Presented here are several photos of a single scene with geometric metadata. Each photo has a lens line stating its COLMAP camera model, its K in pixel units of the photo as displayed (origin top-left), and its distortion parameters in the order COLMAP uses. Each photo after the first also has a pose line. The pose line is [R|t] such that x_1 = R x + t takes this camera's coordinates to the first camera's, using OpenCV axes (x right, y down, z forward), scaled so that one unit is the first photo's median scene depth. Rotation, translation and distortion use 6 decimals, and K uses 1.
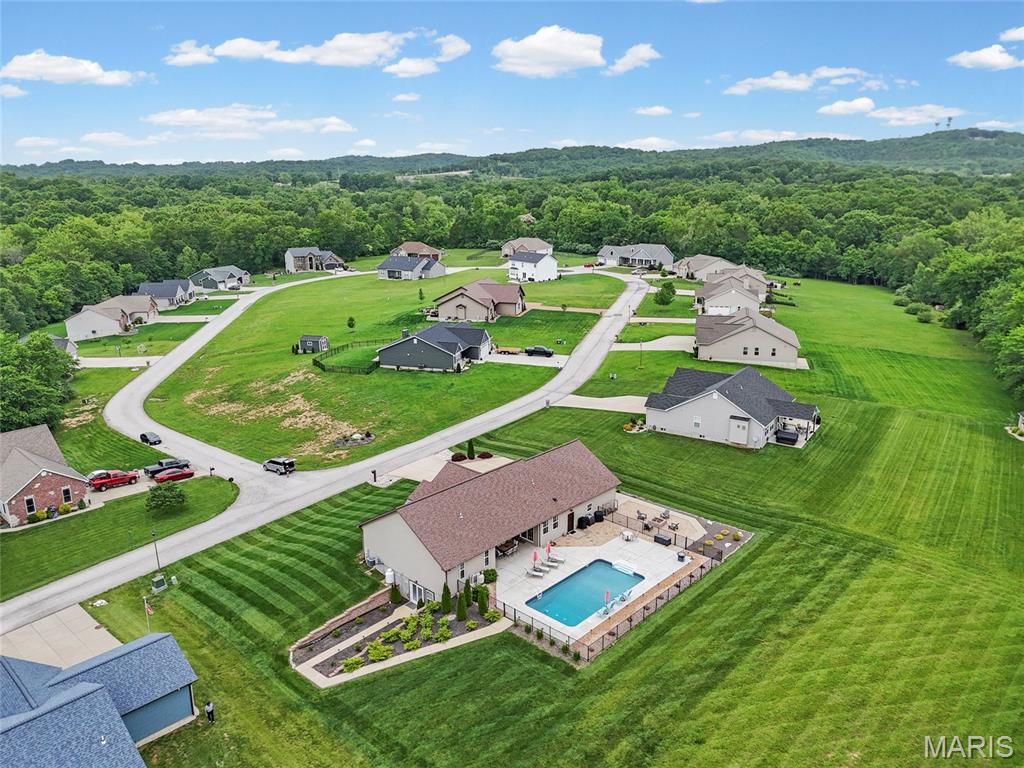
lens RADIAL K [[748.4, 0, 515.4], [0, 748.4, 383.6], [0, 0, 1]] dist [0.073592, -0.067360]
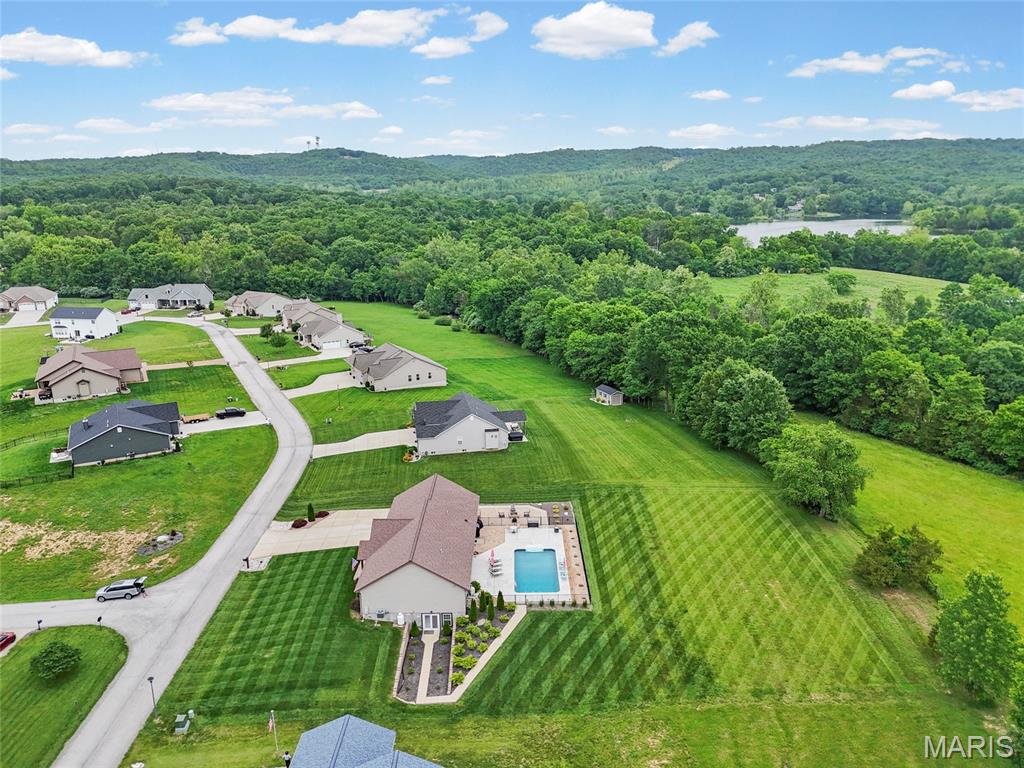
lens RADIAL K [[748.4, 0, 512.7], [0, 748.4, 387.0], [0, 0, 1]] dist [0.073592, -0.067360]
pose [[0.729987, -0.182872, 0.658542, -0.512891], [0.186597, 0.980259, 0.065370, -0.104423], [-0.657496, 0.075163, 0.749700, -0.038388]]
